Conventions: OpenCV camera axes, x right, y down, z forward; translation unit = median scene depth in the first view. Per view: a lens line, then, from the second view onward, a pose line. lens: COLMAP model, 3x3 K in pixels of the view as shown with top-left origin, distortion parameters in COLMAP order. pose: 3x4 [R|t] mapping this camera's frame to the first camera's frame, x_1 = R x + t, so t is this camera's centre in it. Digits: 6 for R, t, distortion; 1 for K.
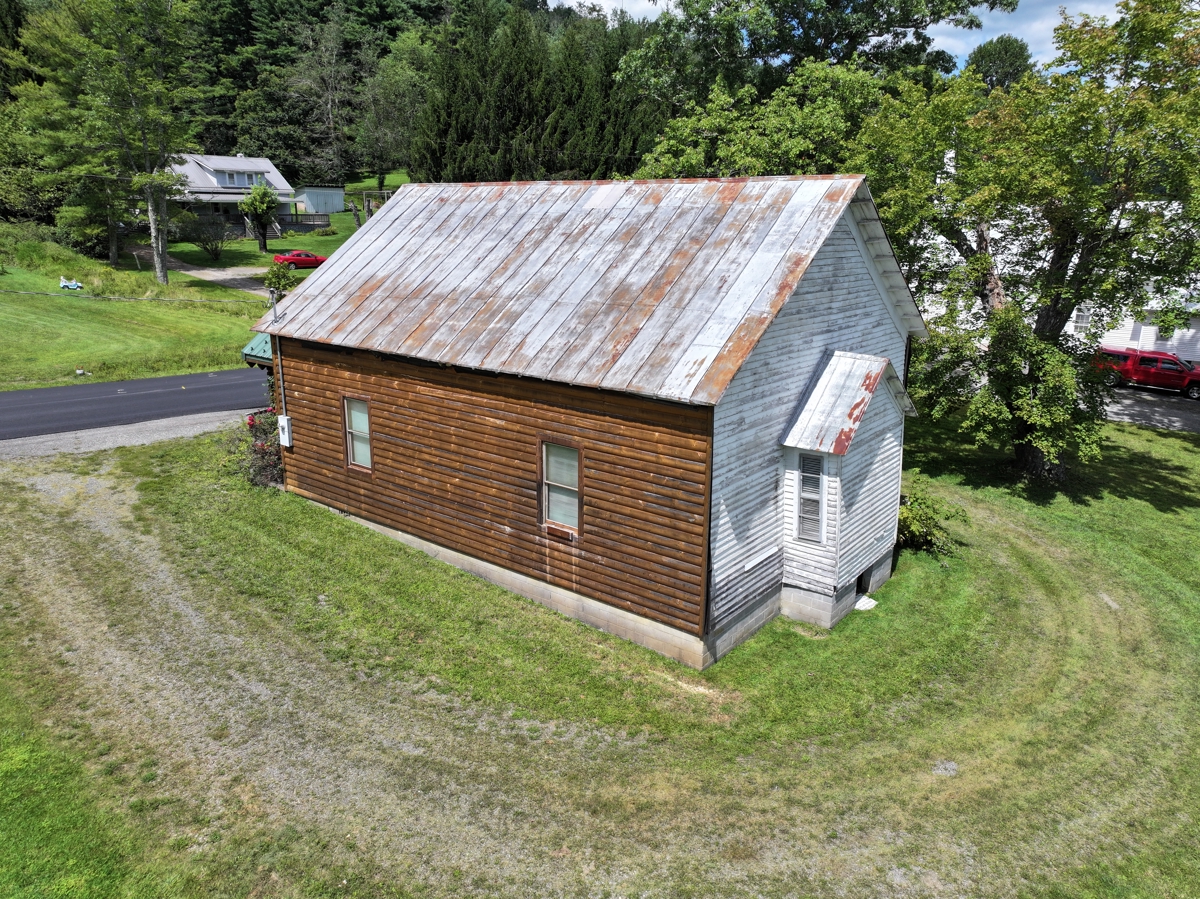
lens RADIAL K [[838.9, 0, 600.4], [0, 838.9, 448.4], [0, 0, 1]] dist [-0.005610, 0.022382]
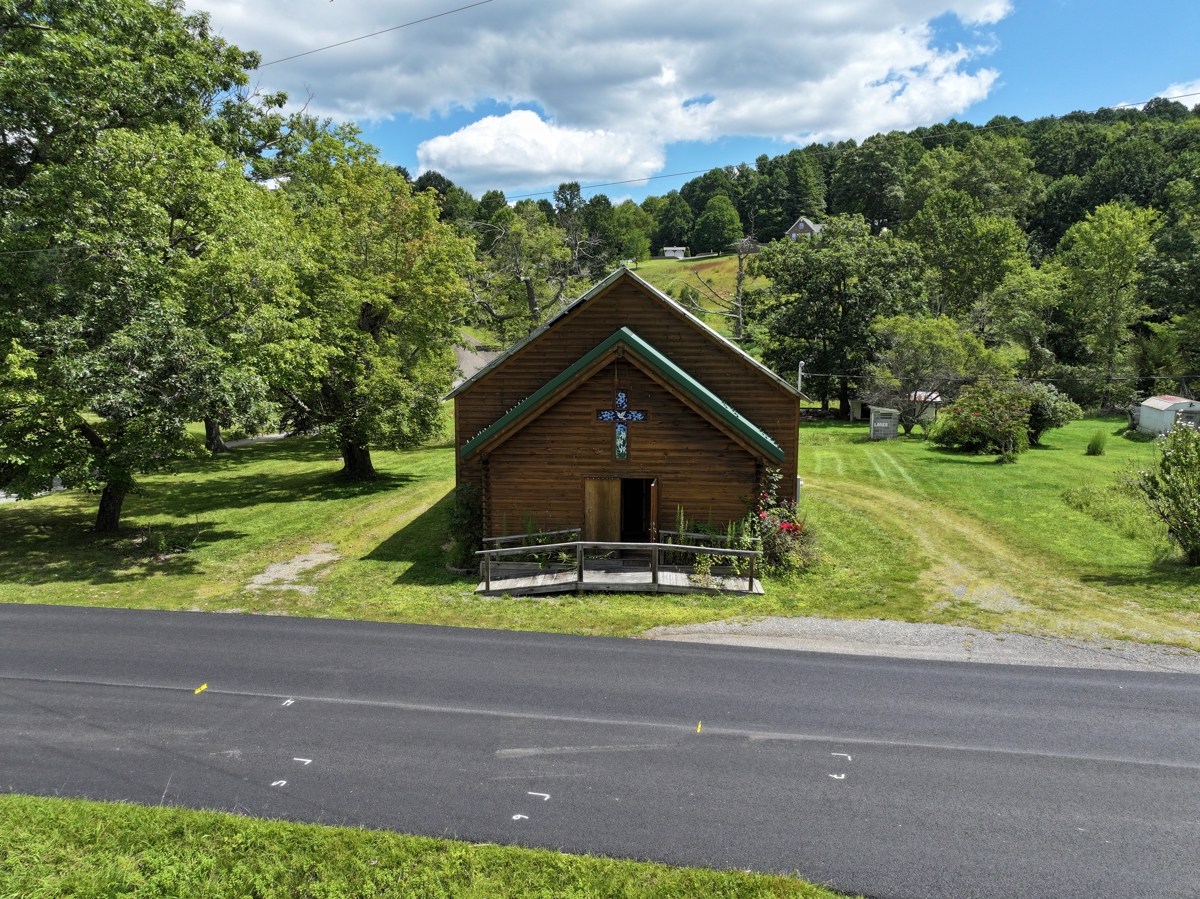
lens RADIAL K [[838.9, 0, 608.4], [0, 838.9, 455.0], [0, 0, 1]] dist [-0.005610, 0.022382]
pose [[-0.566251, -0.144315, 0.811500, -1.413659], [0.219175, 0.922741, 0.317034, -0.589098], [-0.794558, 0.357382, -0.490873, 2.168220]]
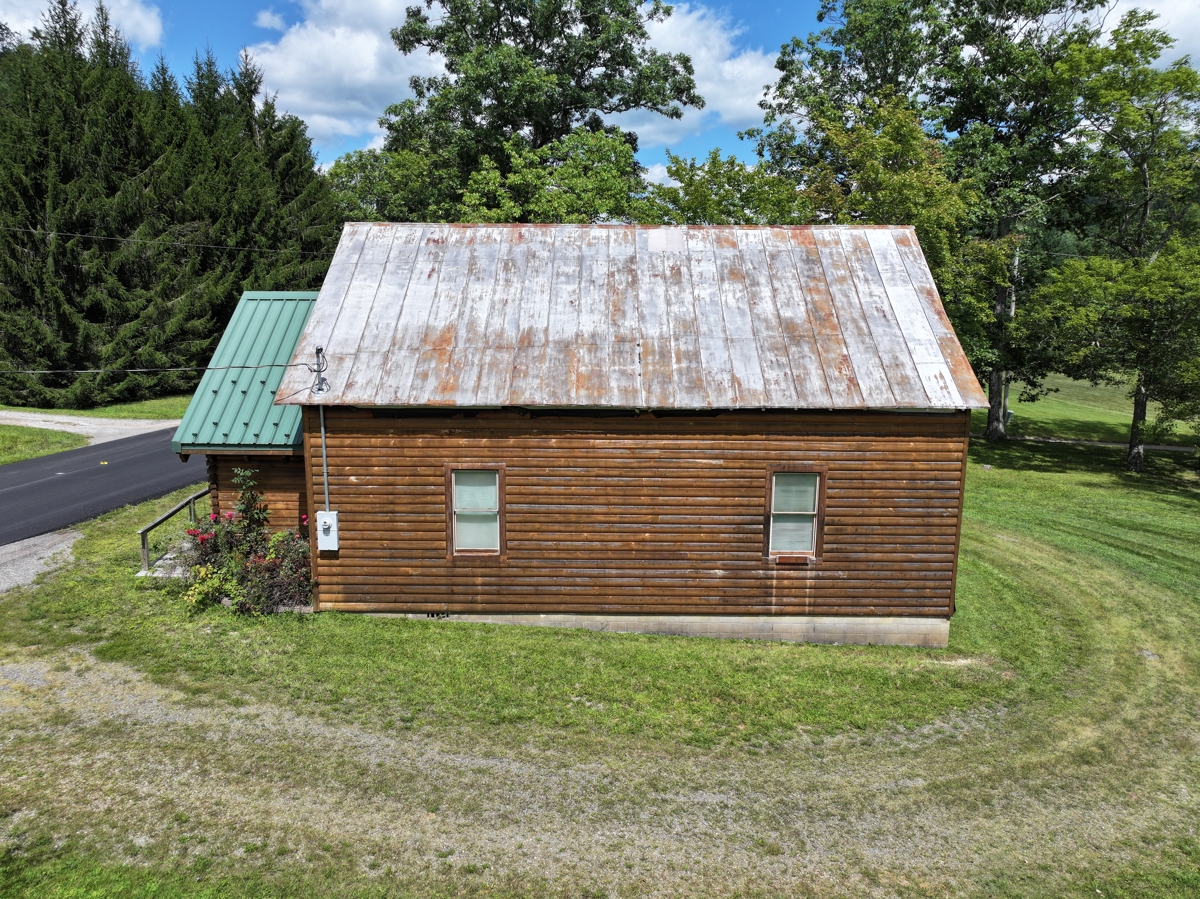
lens RADIAL K [[838.9, 0, 602.1], [0, 838.9, 452.9], [0, 0, 1]] dist [-0.005610, 0.022382]
pose [[0.792879, -0.122072, 0.597028, -0.786284], [0.164775, 0.986181, -0.017189, -0.045774], [-0.586679, 0.112004, 0.802037, 0.292723]]
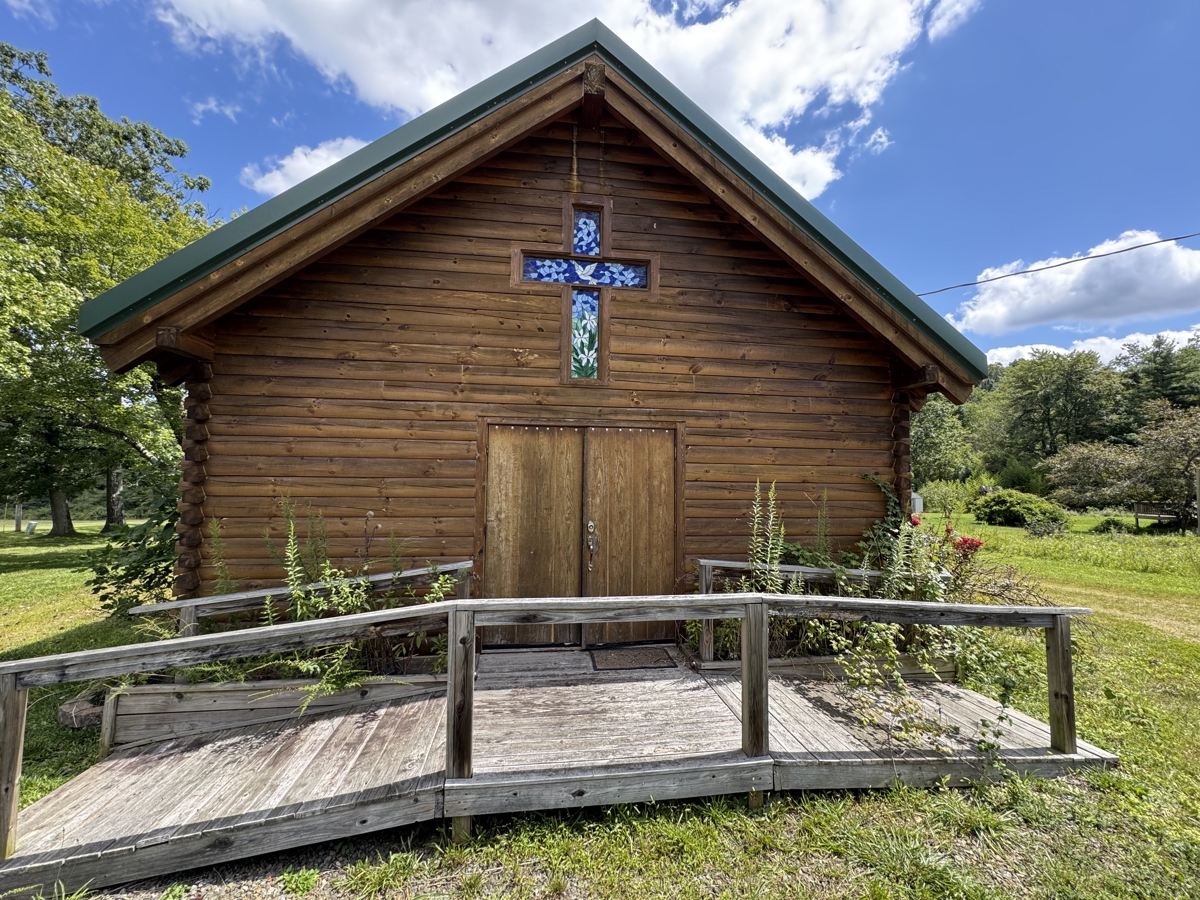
lens RADIAL K [[479.3, 0, 600.5], [0, 479.3, 446.5], [0, 0, 1]] dist [-0.003273, 0.001077]
pose [[-0.723124, 0.016905, 0.690511, -0.621798], [0.168946, 0.973664, 0.153088, -0.191096], [-0.669738, 0.227360, -0.706936, 1.749149]]
